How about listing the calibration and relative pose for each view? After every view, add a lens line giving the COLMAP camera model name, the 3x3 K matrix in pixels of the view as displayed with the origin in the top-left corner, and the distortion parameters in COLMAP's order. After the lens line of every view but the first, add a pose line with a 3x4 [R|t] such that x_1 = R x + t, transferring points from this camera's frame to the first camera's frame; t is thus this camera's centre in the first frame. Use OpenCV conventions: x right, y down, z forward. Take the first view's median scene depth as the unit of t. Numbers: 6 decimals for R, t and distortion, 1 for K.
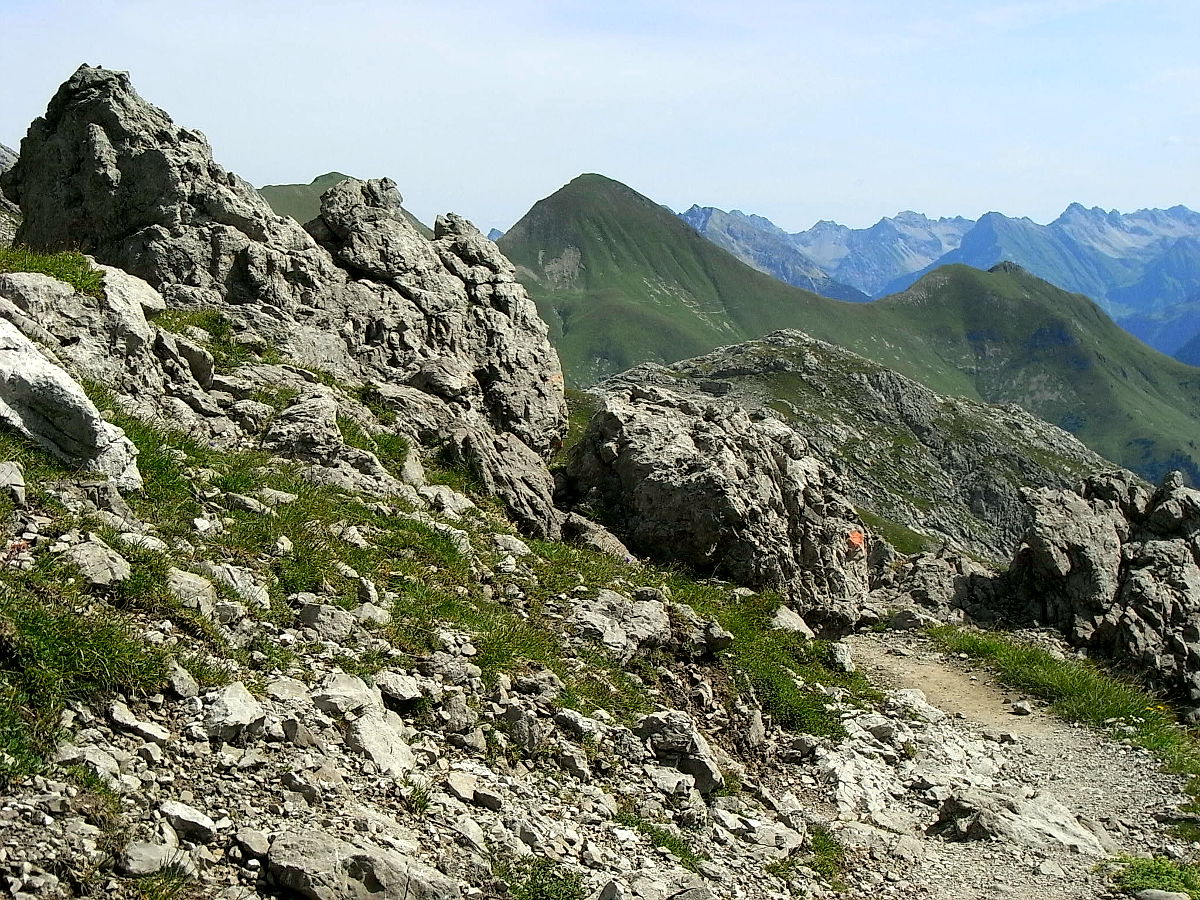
lens RADIAL K [[2008.4, 0, 600.5], [0, 2008.4, 449.0], [0, 0, 1]] dist [0.081647, 0.000000]
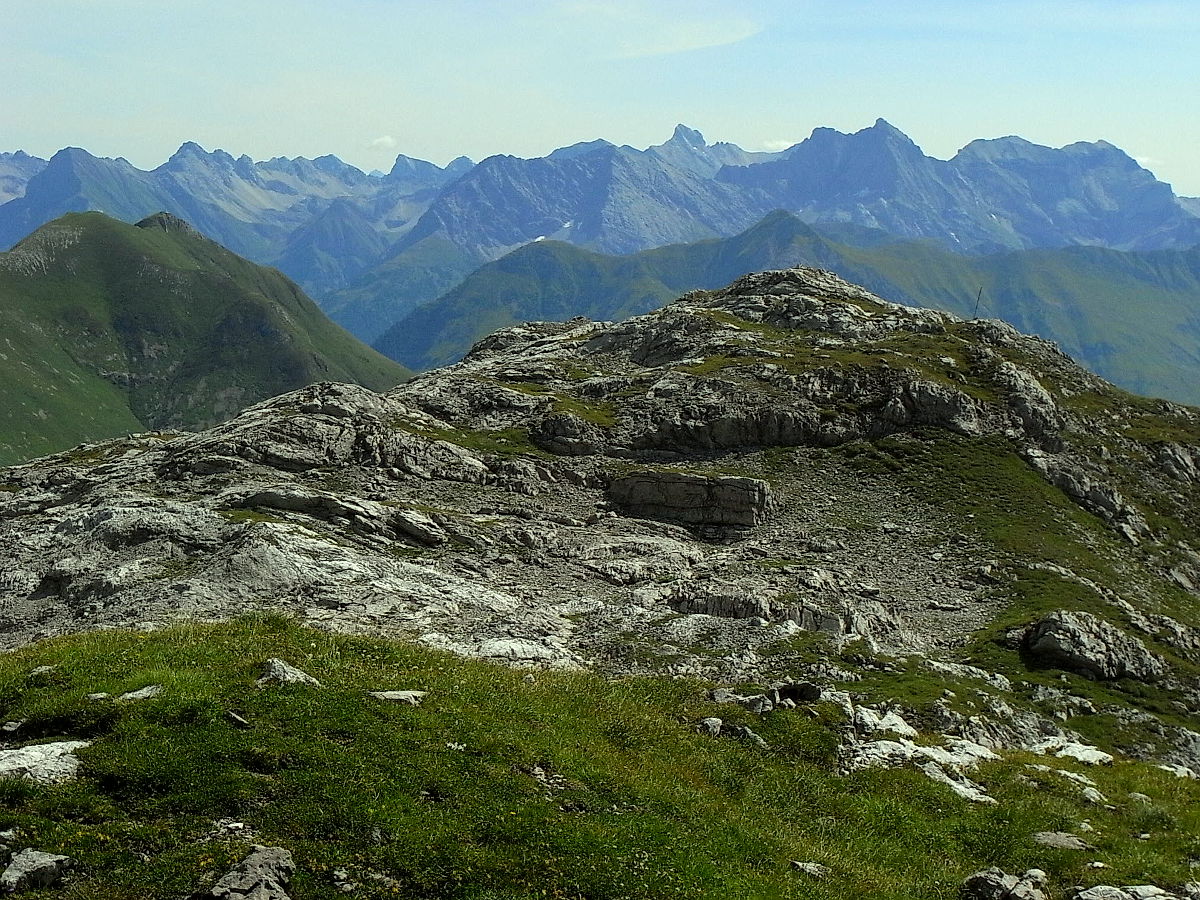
lens RADIAL K [[2607.7, 0, 605.4], [0, 2607.7, 449.0], [0, 0, 1]] dist [0.156844, 0.000000]
pose [[0.911037, 0.008831, 0.412230, -0.018328], [-0.004598, 0.999926, -0.011260, -0.007879], [-0.412299, 0.008363, 0.911010, 0.173650]]
